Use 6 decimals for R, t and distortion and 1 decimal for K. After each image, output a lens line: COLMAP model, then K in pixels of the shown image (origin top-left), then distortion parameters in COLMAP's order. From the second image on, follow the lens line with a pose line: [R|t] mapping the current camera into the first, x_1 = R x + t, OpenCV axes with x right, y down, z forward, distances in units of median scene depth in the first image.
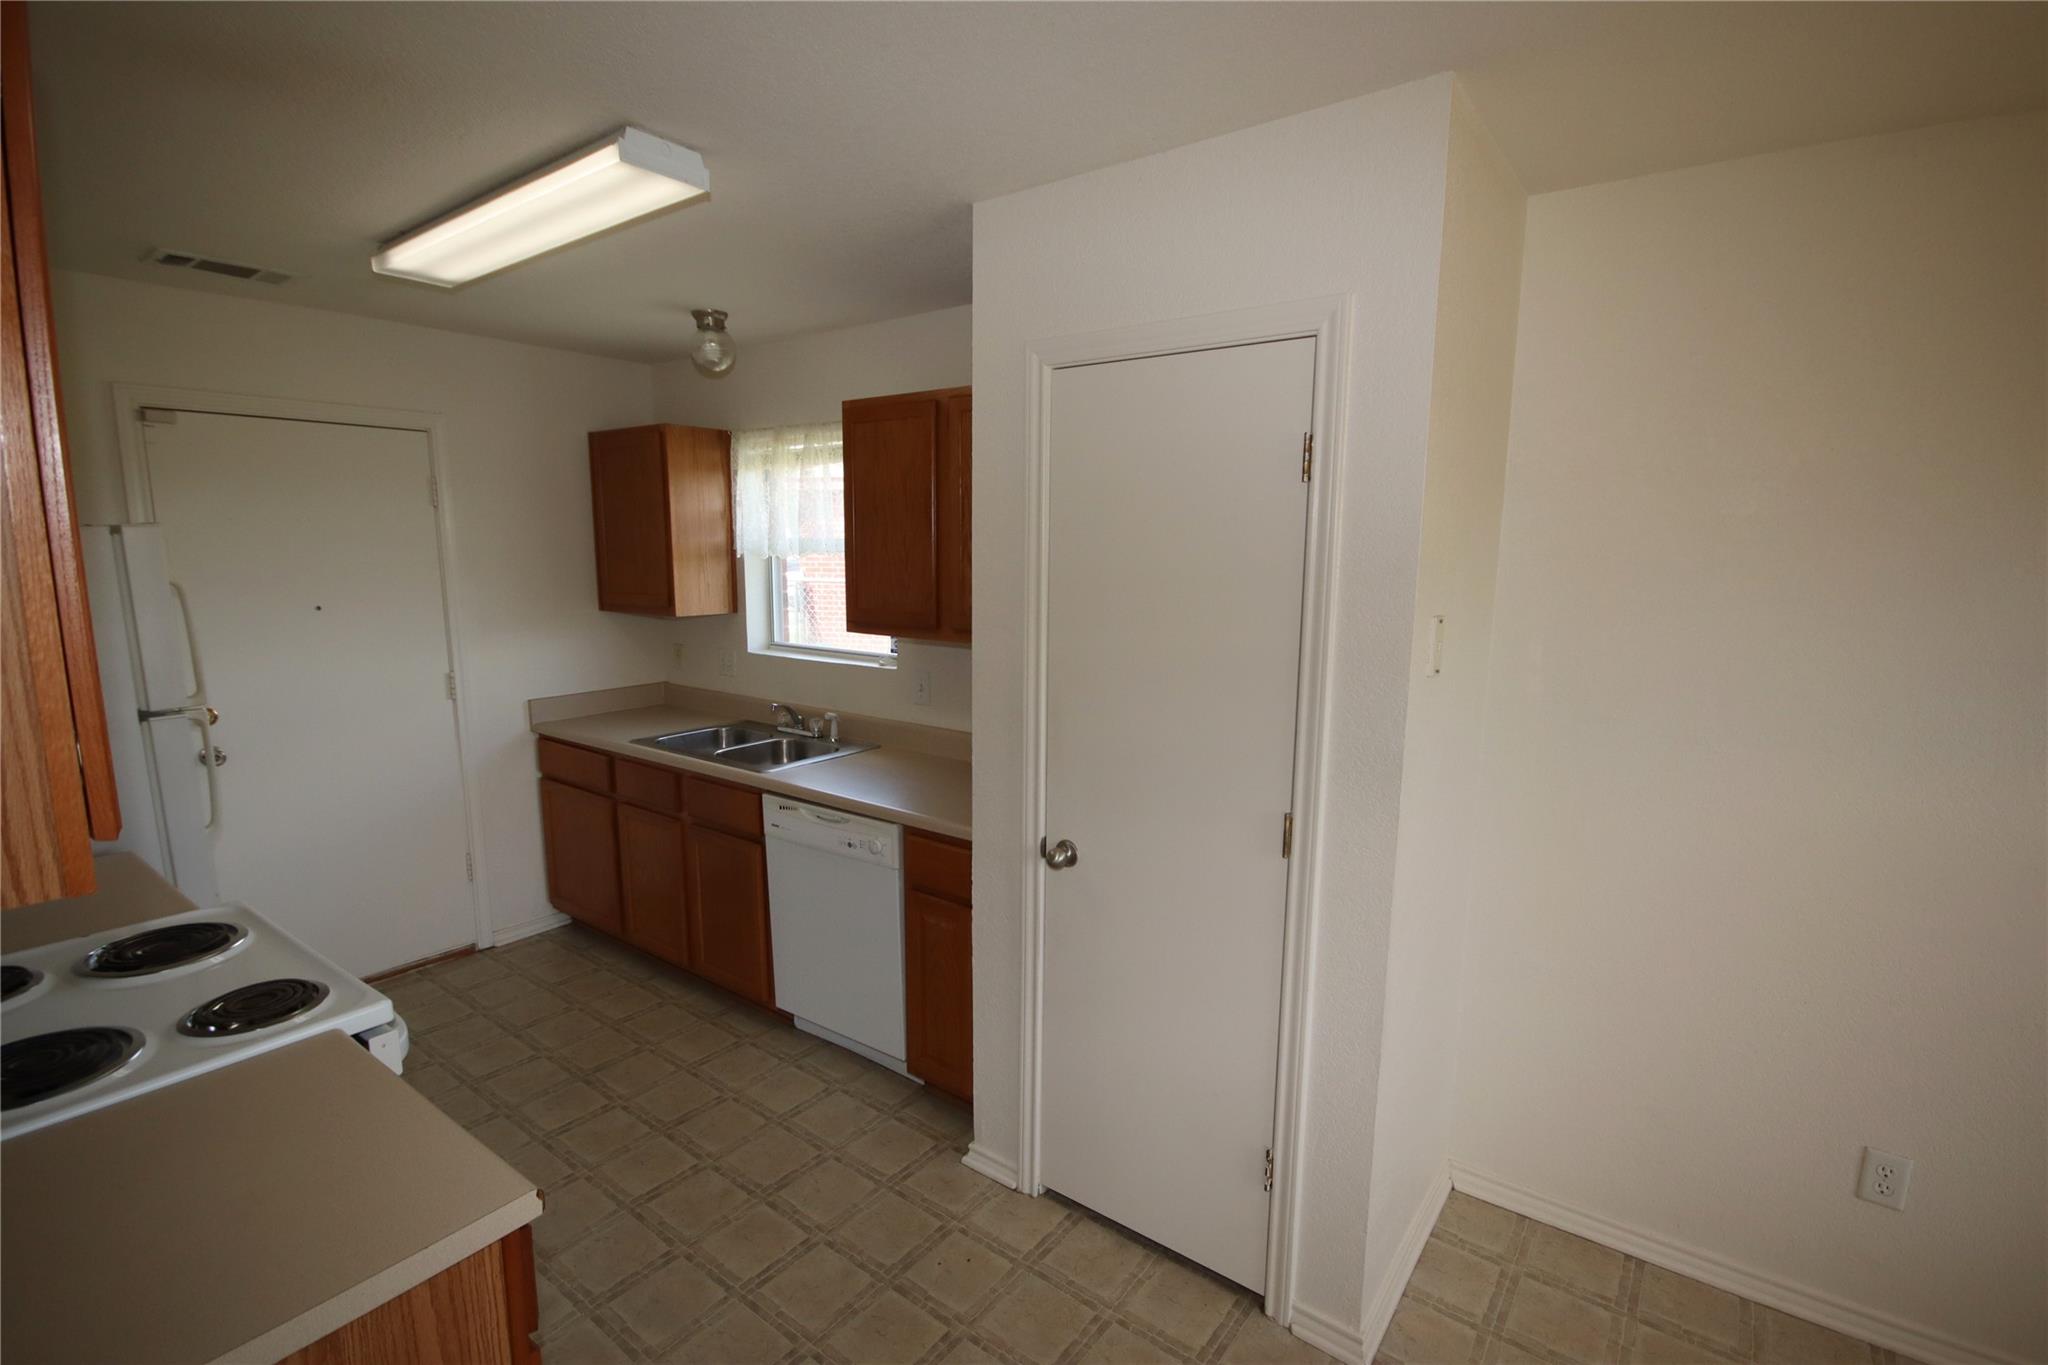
lens RADIAL K [[947.1, 0, 1024.0], [0, 947.1, 682.5], [0, 0, 1]] dist [-0.035780, -0.000601]
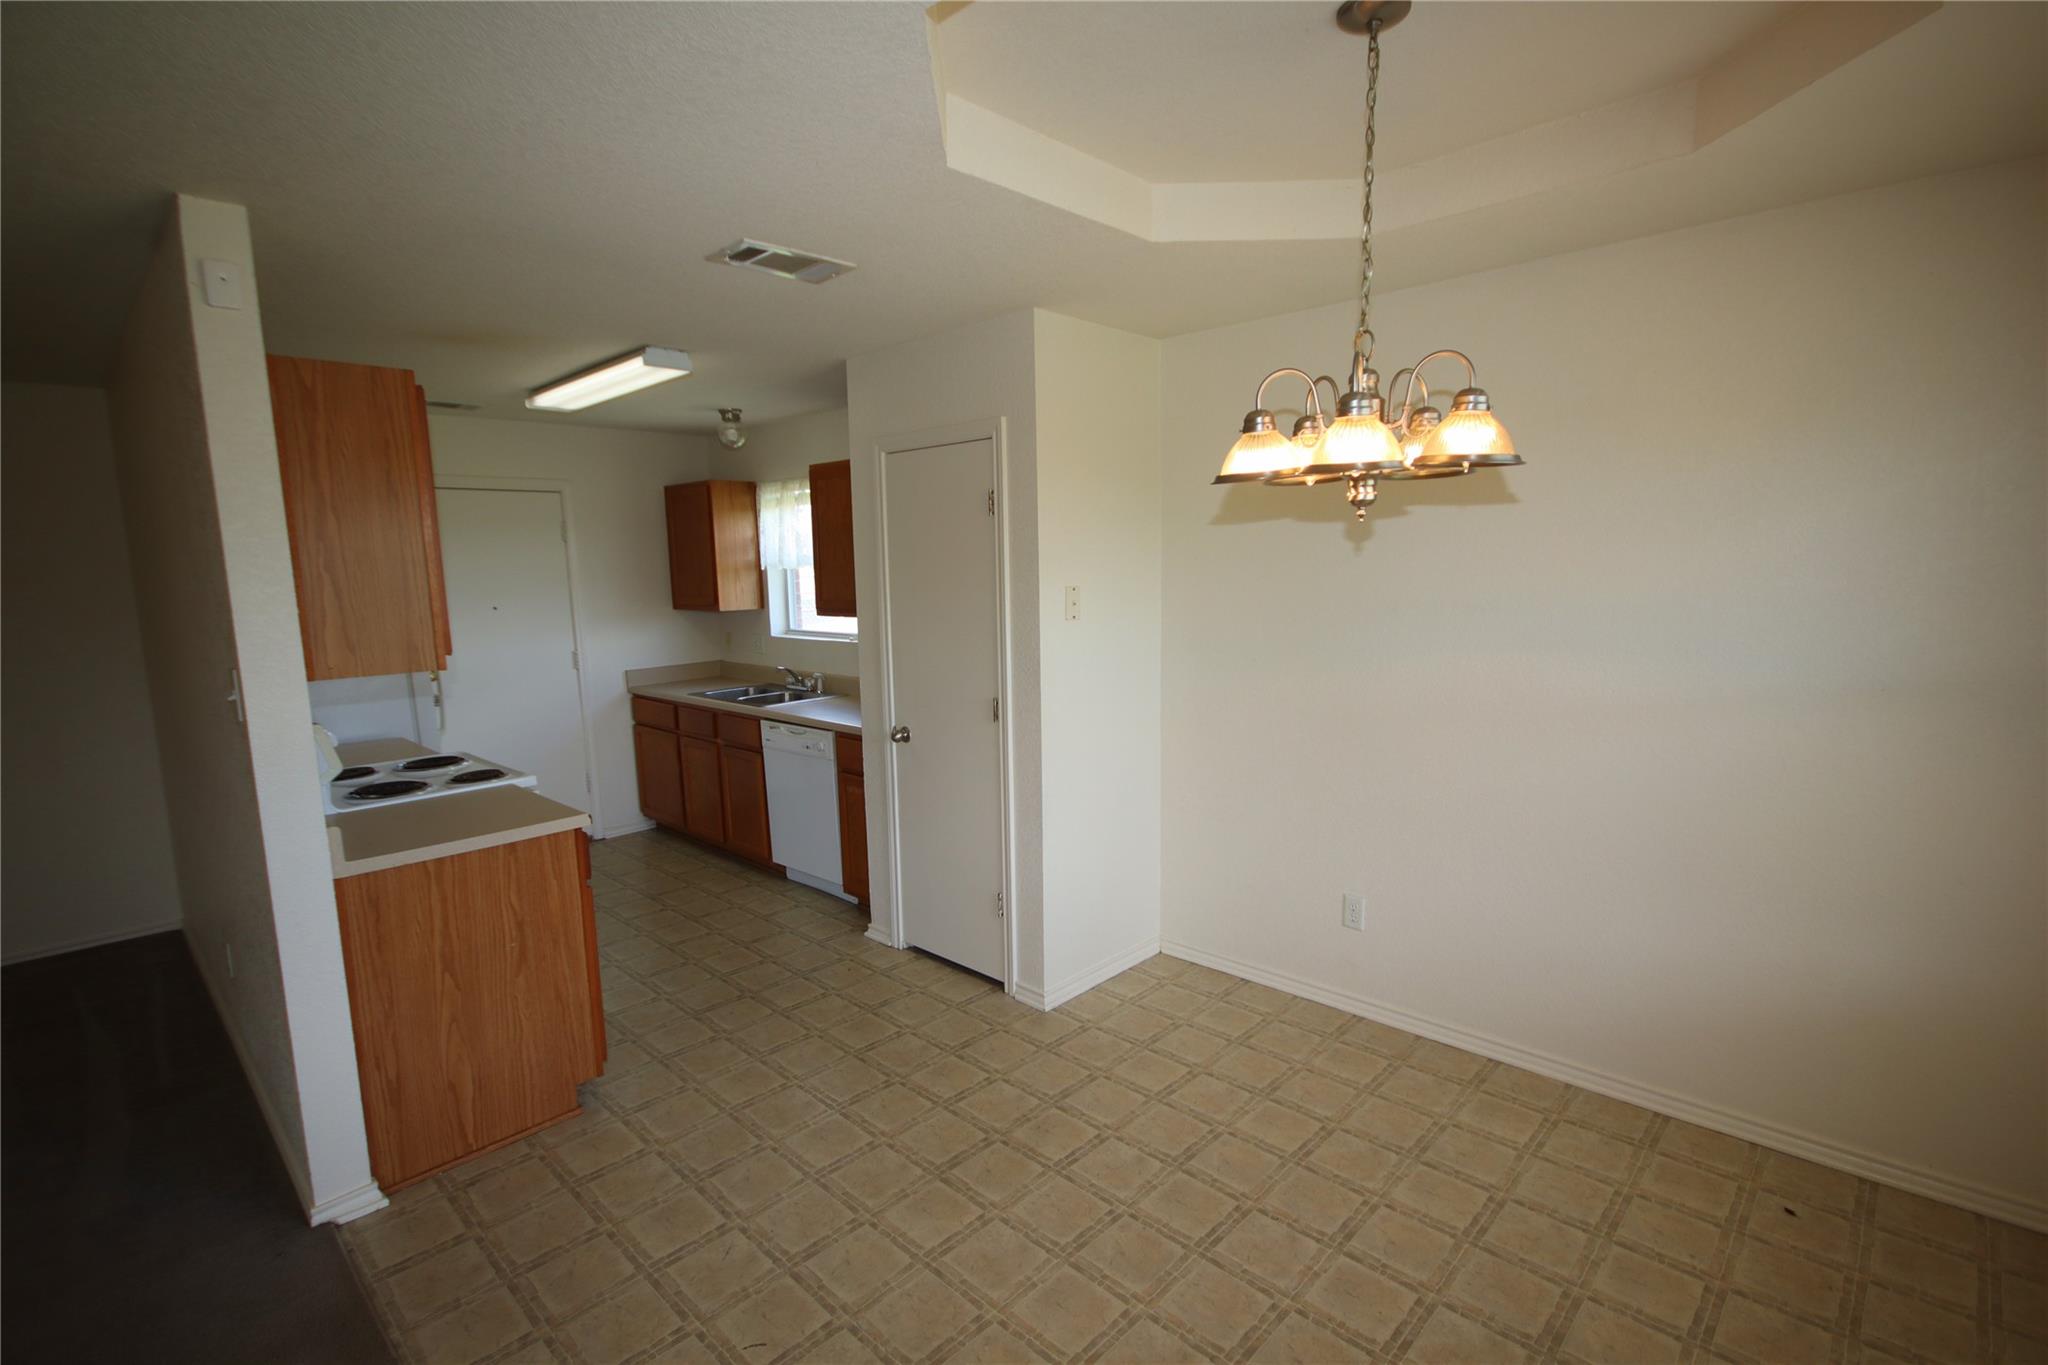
lens RADIAL K [[967.3, 0, 1055.5], [0, 967.3, 687.1], [0, 0, 1]] dist [-0.075936, -0.000124]
pose [[0.994790, -0.015261, -0.100798, 0.324617], [0.014205, 0.999837, -0.011183, 0.078511], [0.100952, 0.009693, 0.994844, -0.462997]]
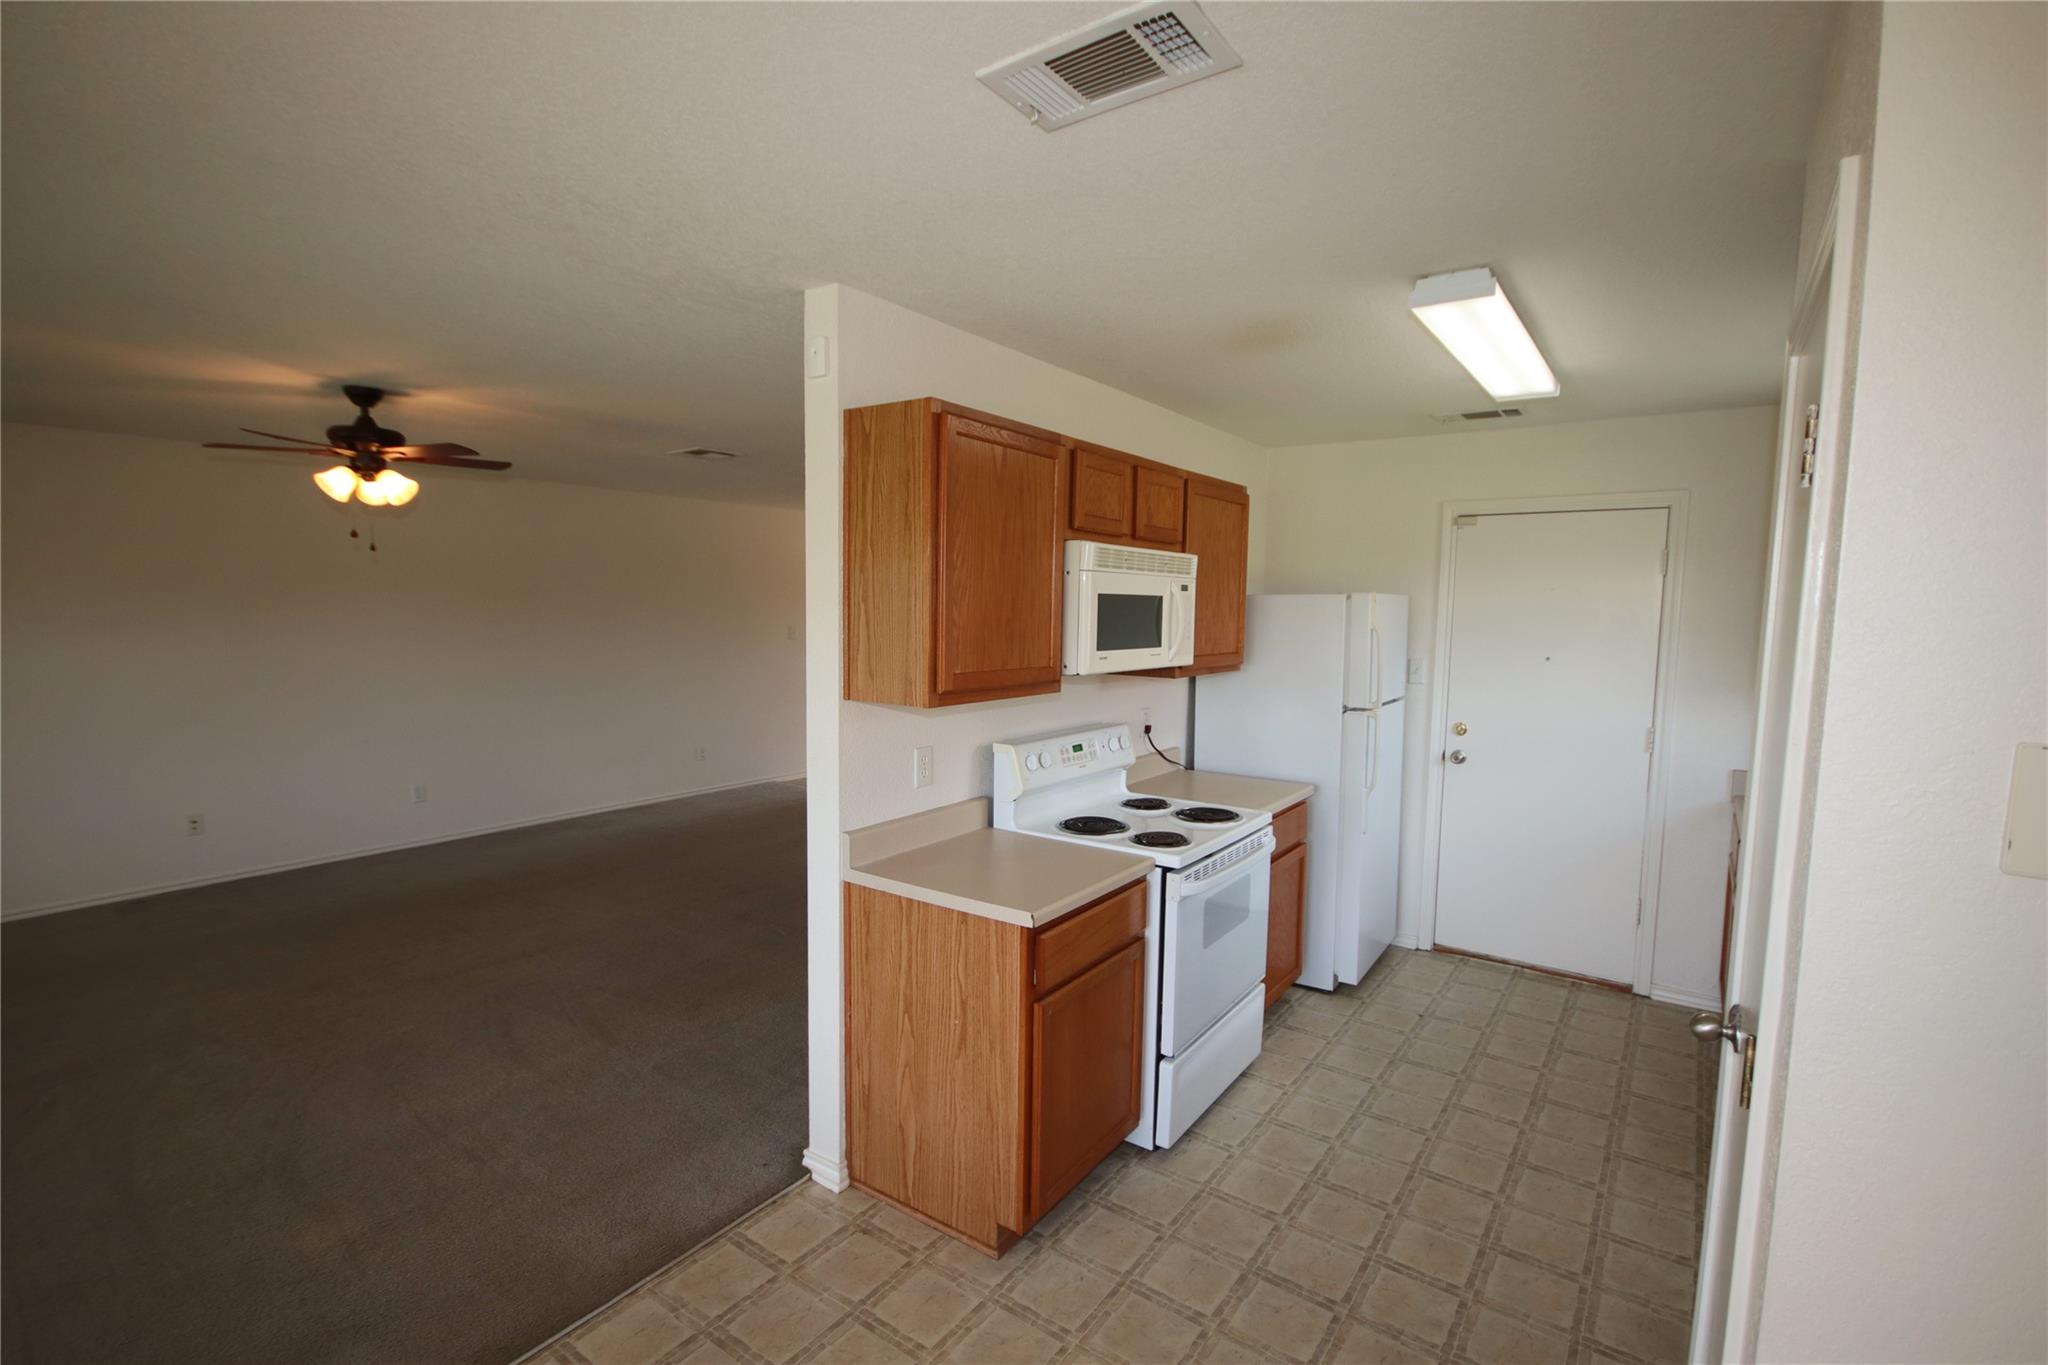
lens RADIAL K [[931.0, 0, 1037.1], [0, 931.0, 688.8], [0, 0, 1]] dist [-0.000819, -0.000126]
pose [[0.016187, 0.082358, -0.996471, 0.468322], [-0.155972, 0.984610, 0.078844, -0.032426], [0.987629, 0.154146, 0.028784, 0.276550]]
